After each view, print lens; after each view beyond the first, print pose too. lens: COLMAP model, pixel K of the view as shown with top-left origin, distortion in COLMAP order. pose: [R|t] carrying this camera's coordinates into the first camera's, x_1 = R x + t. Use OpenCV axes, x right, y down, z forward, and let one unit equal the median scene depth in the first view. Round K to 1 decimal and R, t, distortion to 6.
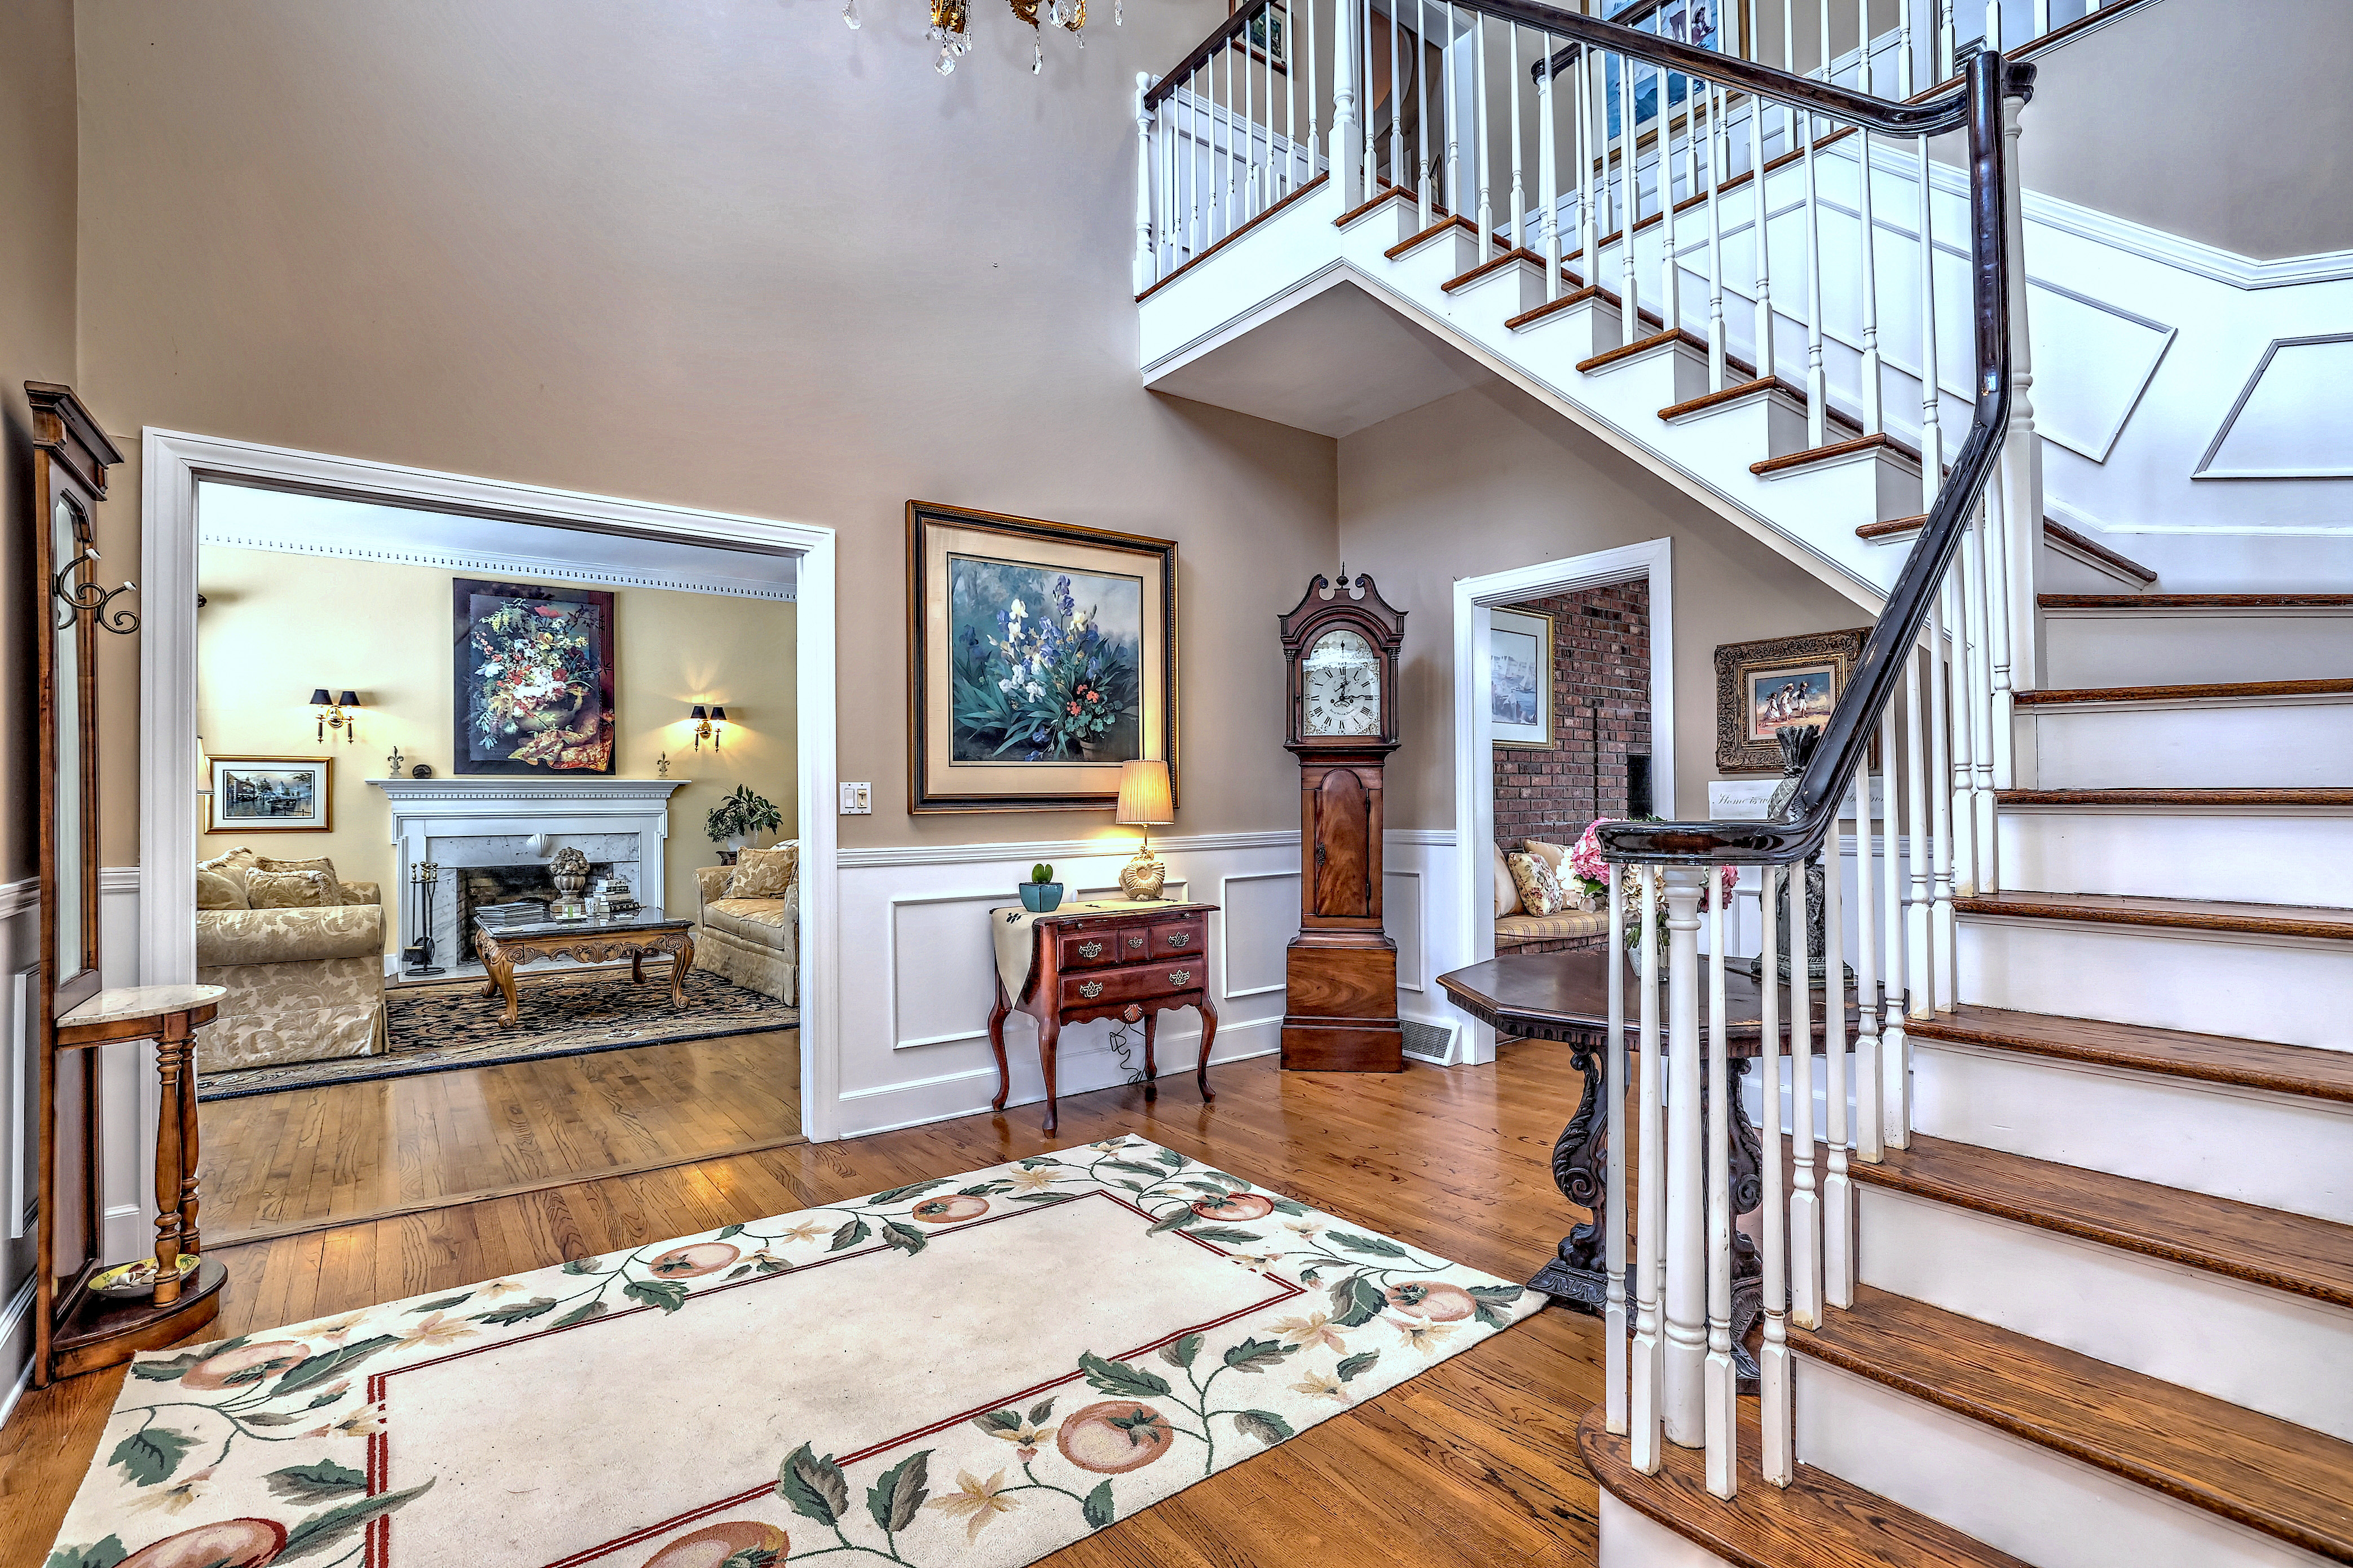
lens RADIAL K [[1086.9, 0, 1166.8], [0, 1086.9, 789.8], [0, 0, 1]] dist [-0.050001, 0.023833]
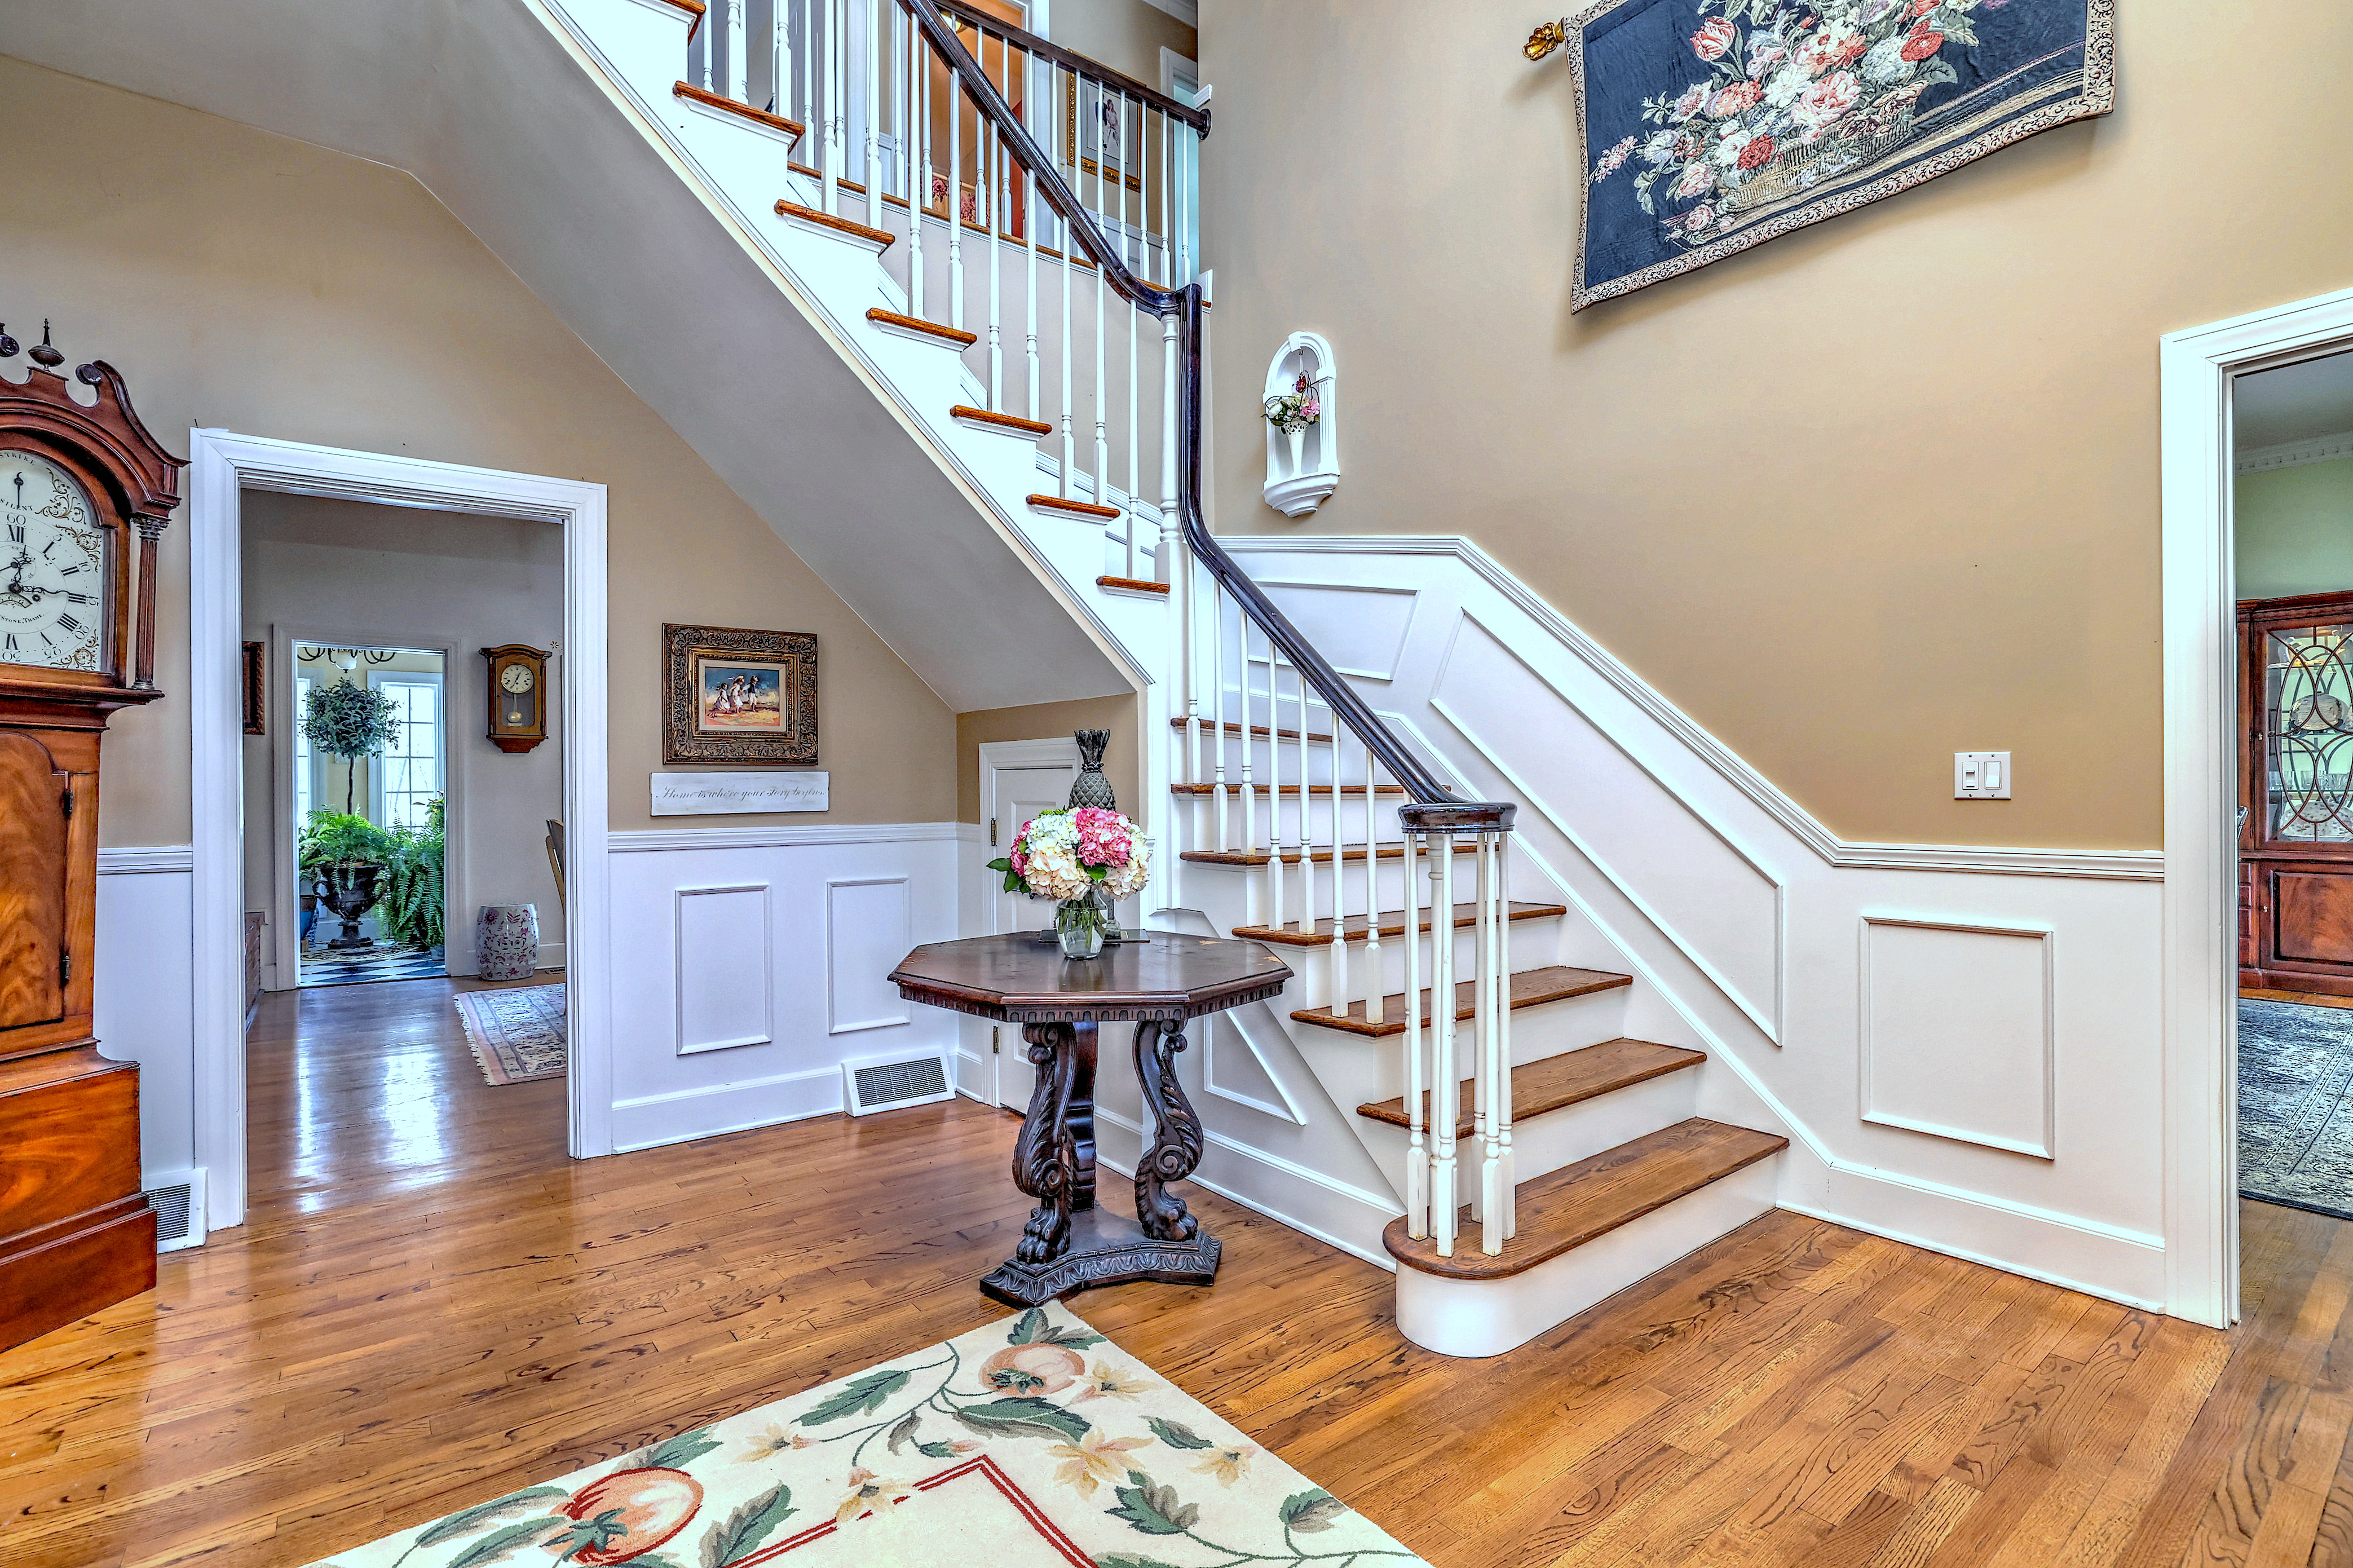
lens RADIAL K [[1086.9, 0, 1166.8], [0, 1086.9, 789.8], [0, 0, 1]] dist [-0.050001, 0.023833]
pose [[-0.013578, 0.004129, 0.999899, -0.525763], [-0.004858, 0.999979, -0.004195, 0.010643], [-0.999896, -0.004915, -0.013558, 0.768995]]
